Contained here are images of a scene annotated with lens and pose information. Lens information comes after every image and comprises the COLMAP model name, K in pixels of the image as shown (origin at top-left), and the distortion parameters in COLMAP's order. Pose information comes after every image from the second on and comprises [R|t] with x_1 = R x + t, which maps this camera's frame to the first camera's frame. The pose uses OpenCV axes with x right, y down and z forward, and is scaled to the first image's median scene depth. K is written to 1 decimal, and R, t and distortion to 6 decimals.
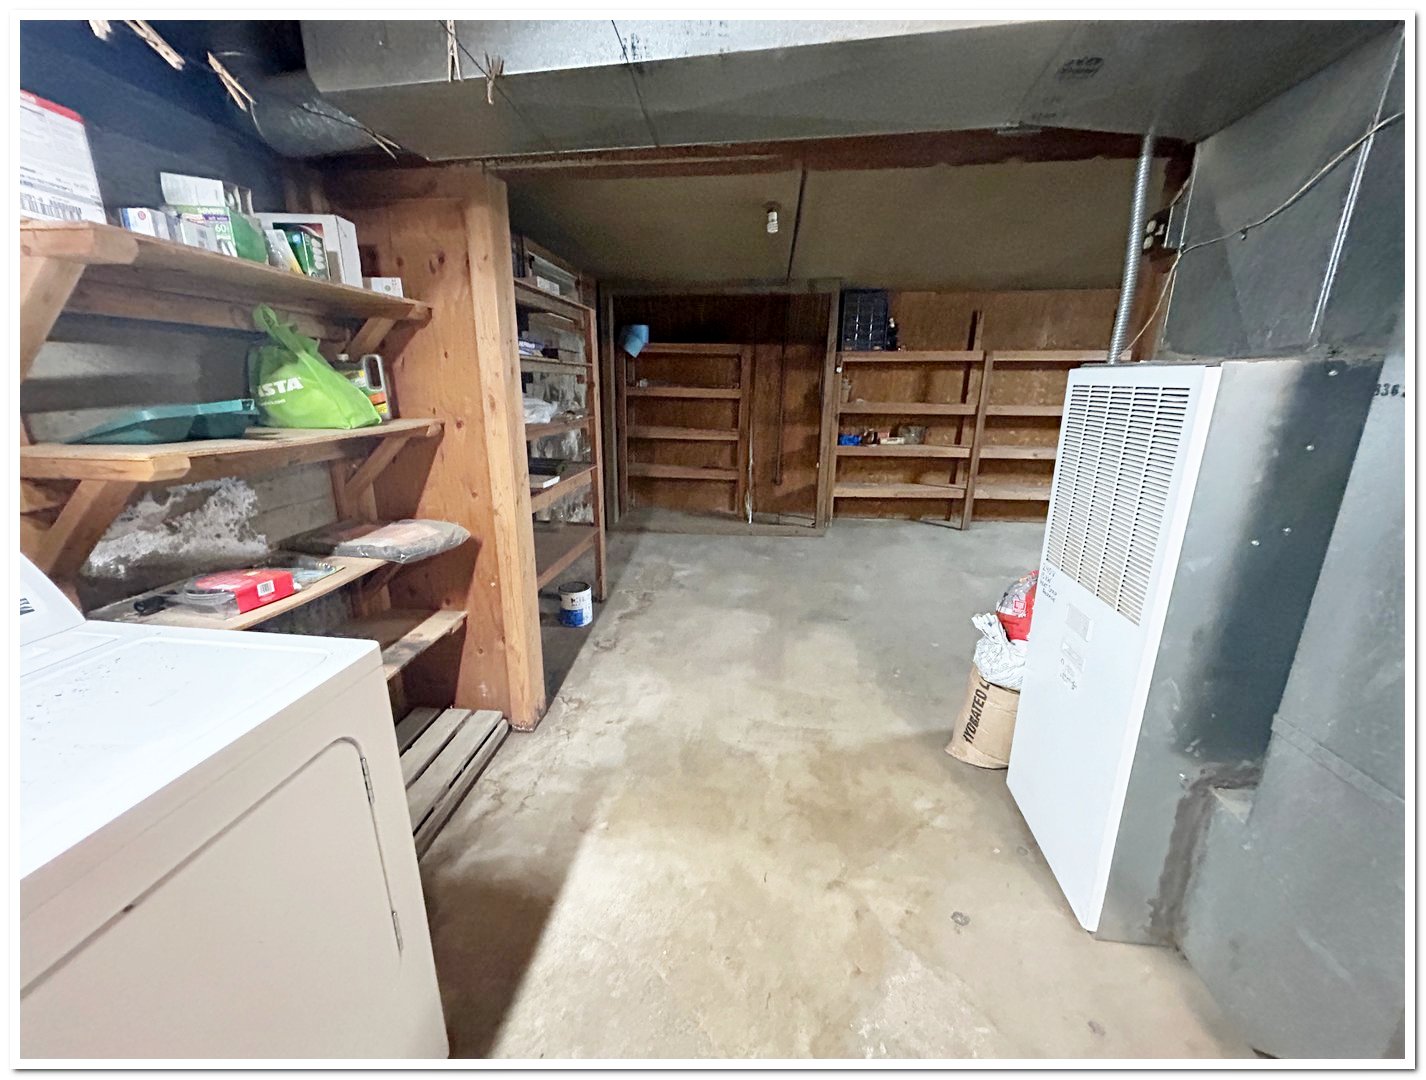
lens RADIAL K [[581.3, 0, 713.0], [0, 581.3, 540.0], [0, 0, 1]] dist [0.000245, 0.000092]
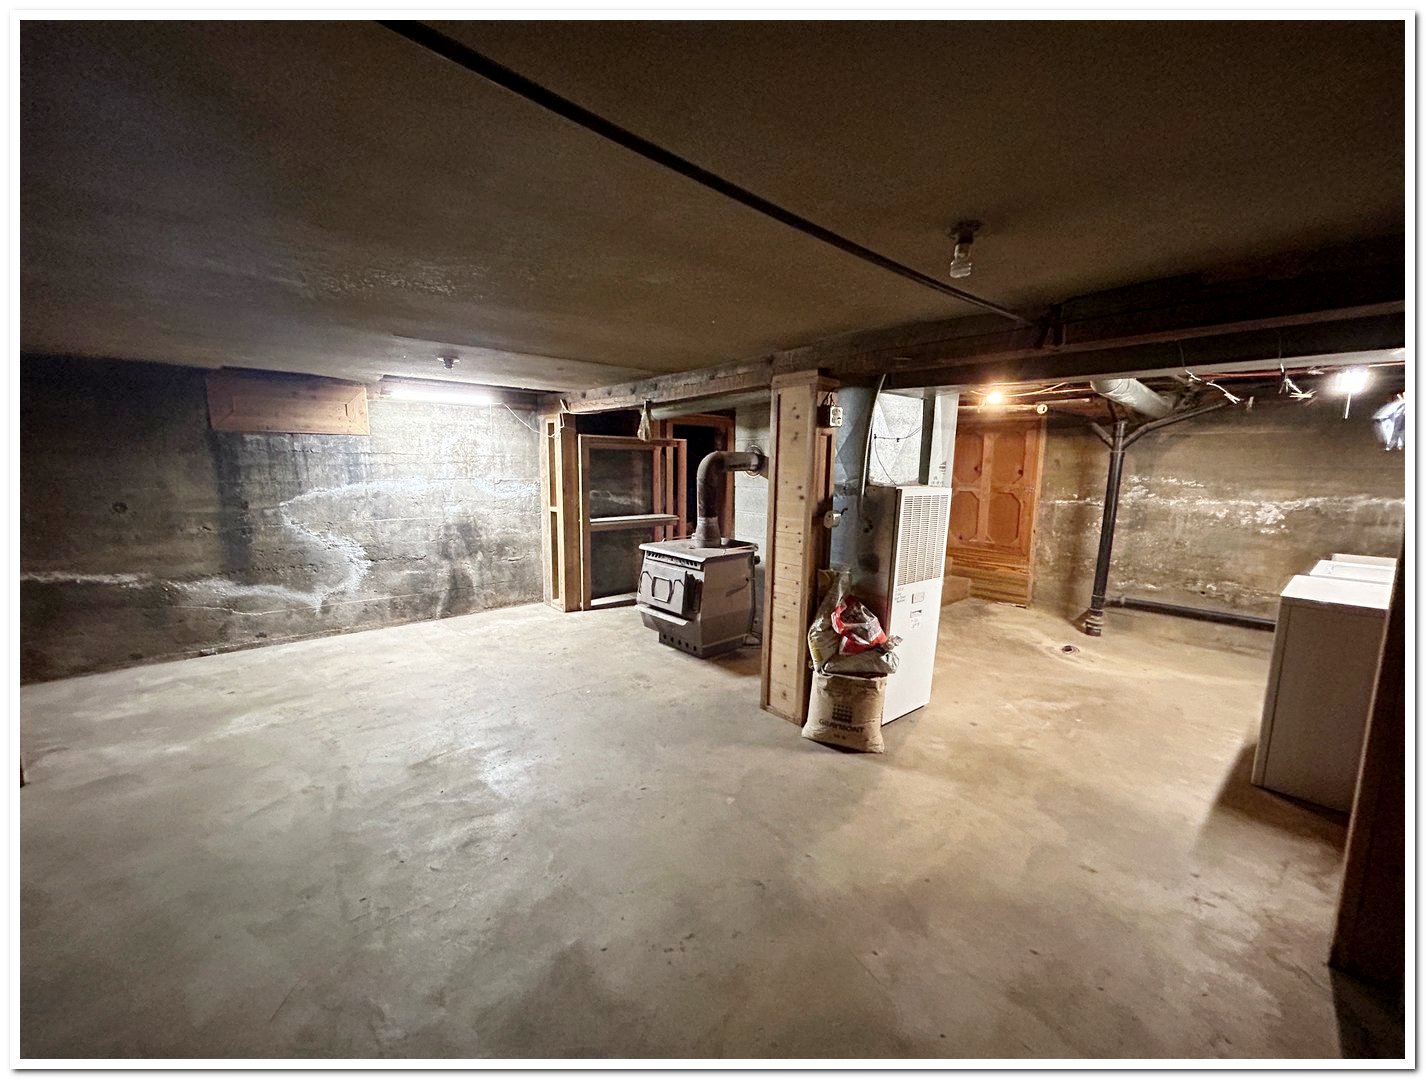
lens RADIAL K [[555.5, 0, 713.0], [0, 555.5, 540.0], [0, 0, 1]] dist [-0.000759, 0.000303]
pose [[-0.730419, -0.113946, 0.673427, -0.170613], [0.162924, 0.928454, 0.333809, -0.736281], [-0.663283, 0.353538, -0.659596, 2.317410]]
